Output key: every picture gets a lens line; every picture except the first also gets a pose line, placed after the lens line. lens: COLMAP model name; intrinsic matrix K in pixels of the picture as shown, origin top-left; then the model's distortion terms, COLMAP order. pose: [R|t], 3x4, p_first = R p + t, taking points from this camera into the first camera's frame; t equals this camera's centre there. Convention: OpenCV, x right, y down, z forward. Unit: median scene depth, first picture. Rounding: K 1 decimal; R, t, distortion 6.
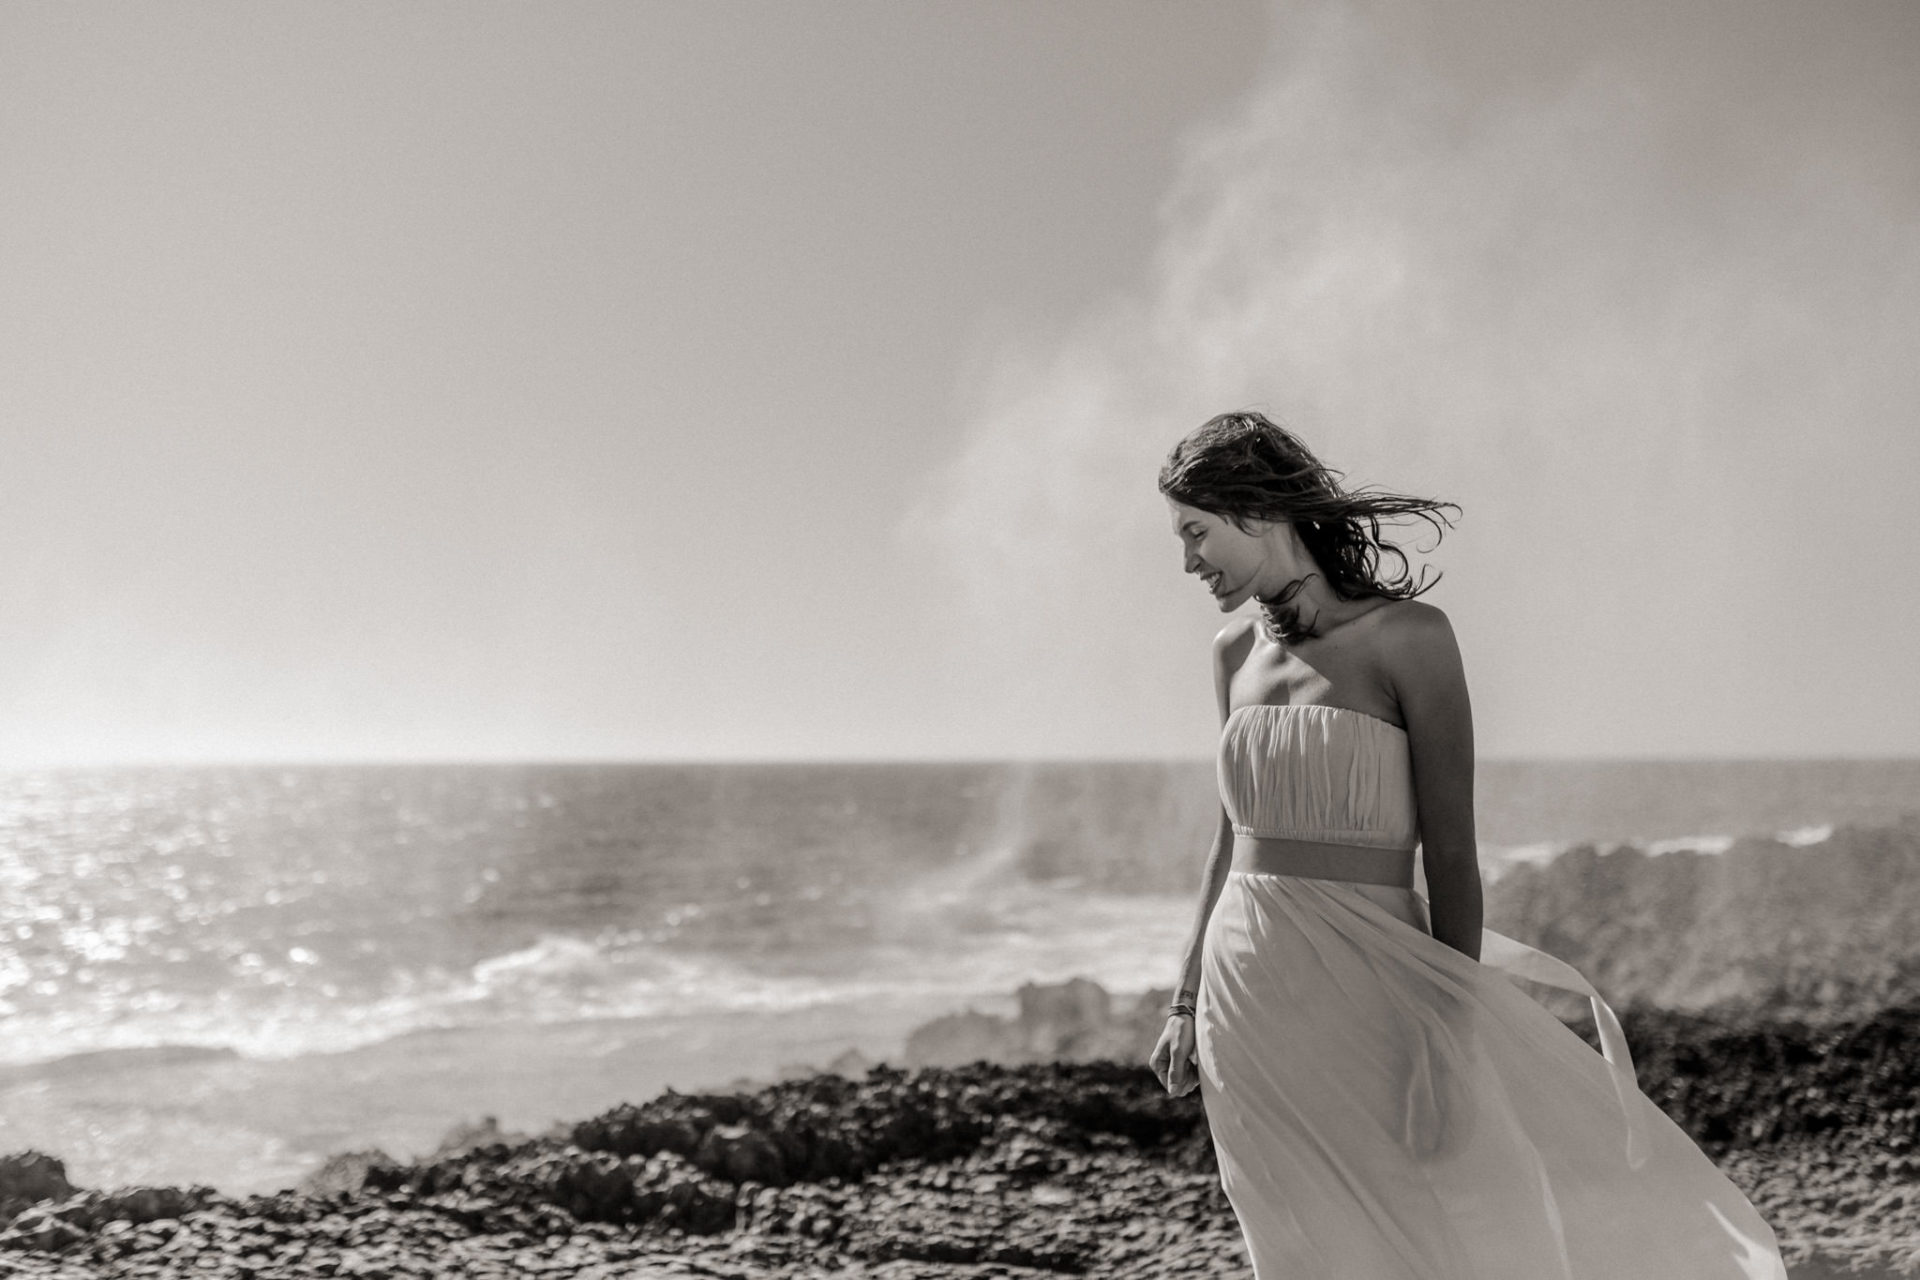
lens RADIAL K [[1844.5, 0, 958.0], [0, 1844.5, 657.1], [0, 0, 1]] dist [-0.001122, 0.000000]
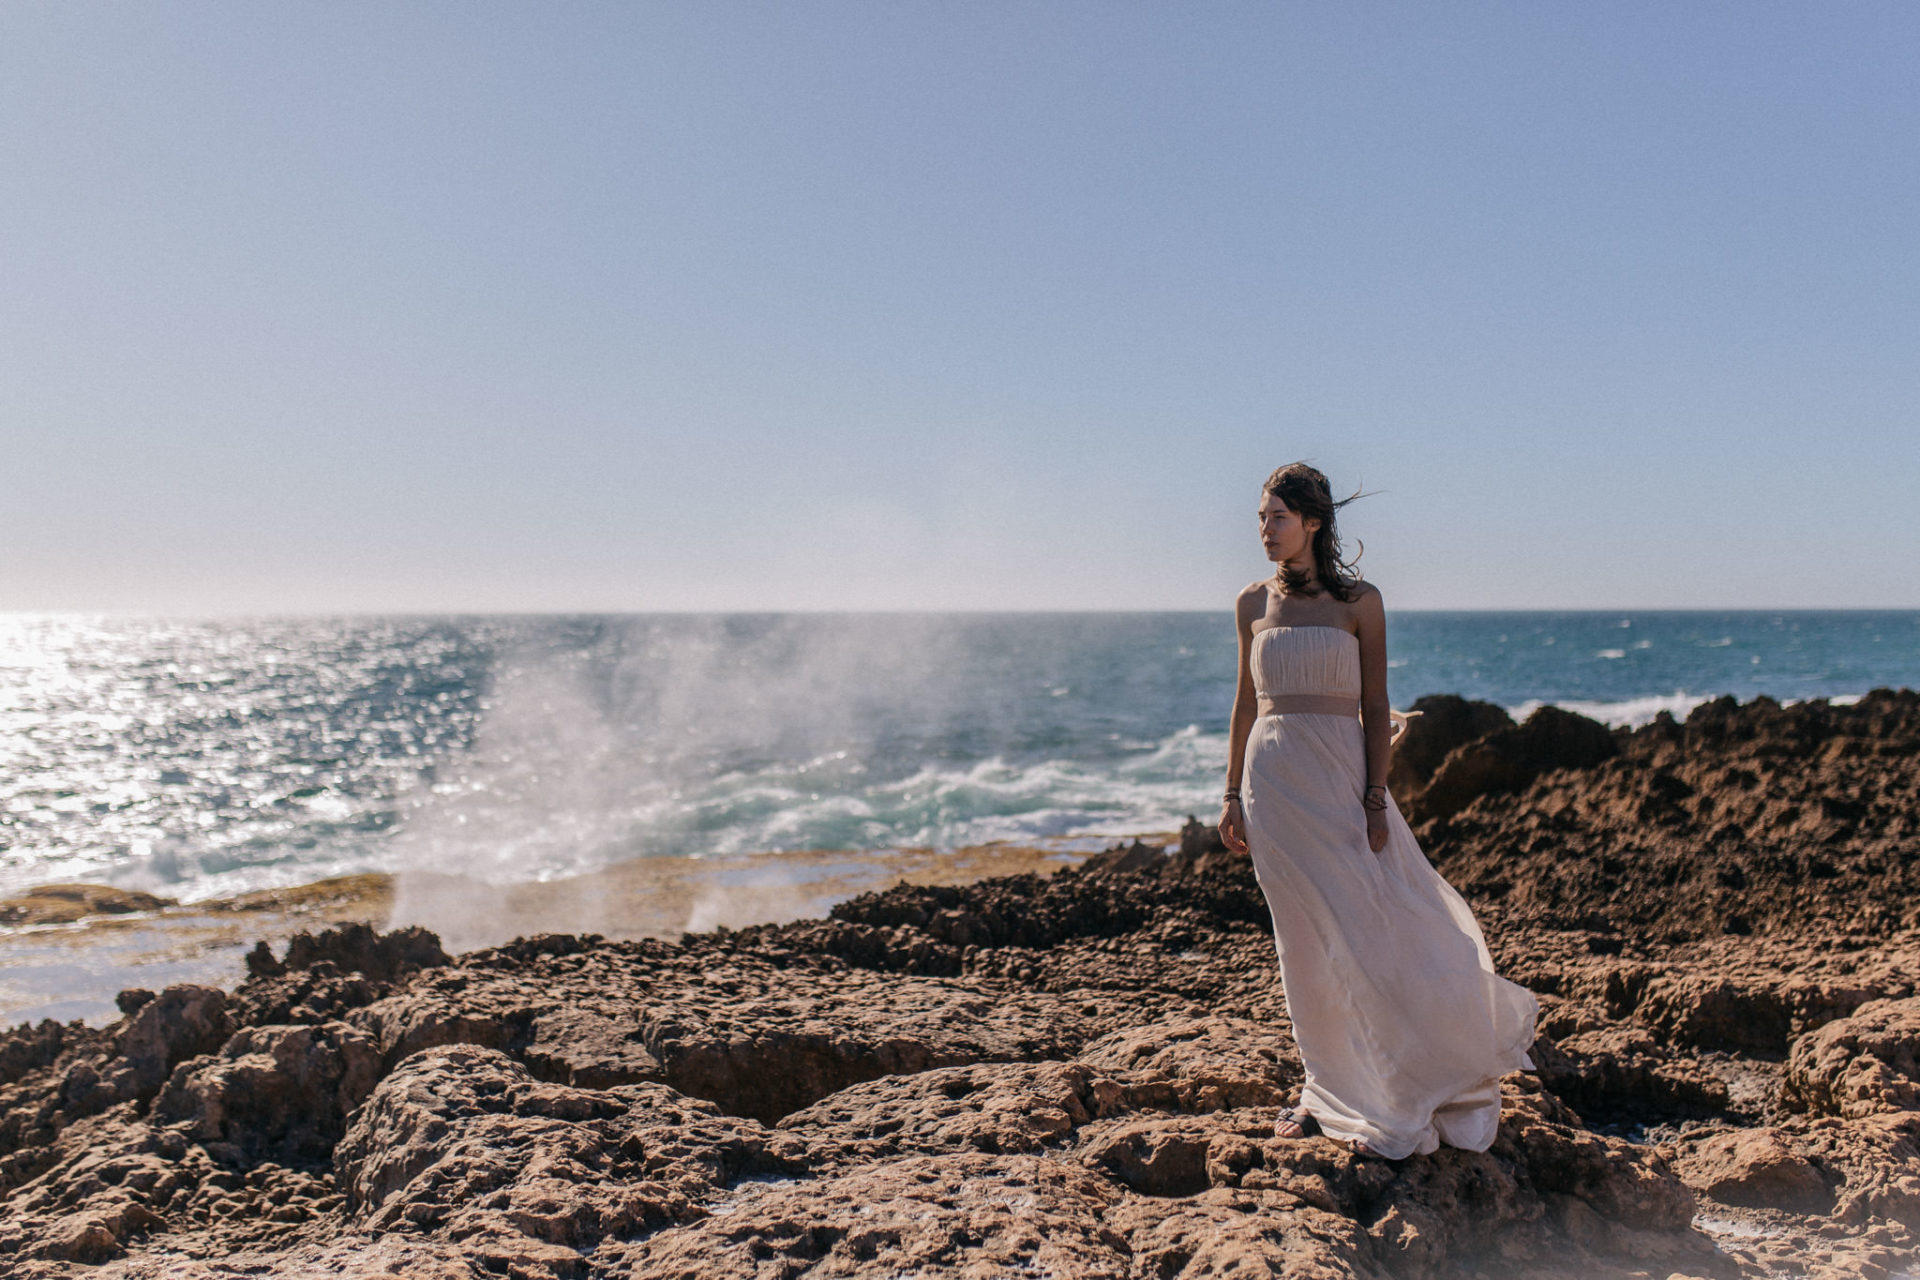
lens RADIAL K [[1844.5, 0, 973.3], [0, 1844.5, 638.6], [0, 0, 1]] dist [-0.001122, 0.000000]
pose [[0.996510, -0.000025, -0.083468, 0.002616], [0.005965, 0.997464, 0.070923, -0.035330], [0.083255, -0.071173, 0.993983, -0.328053]]
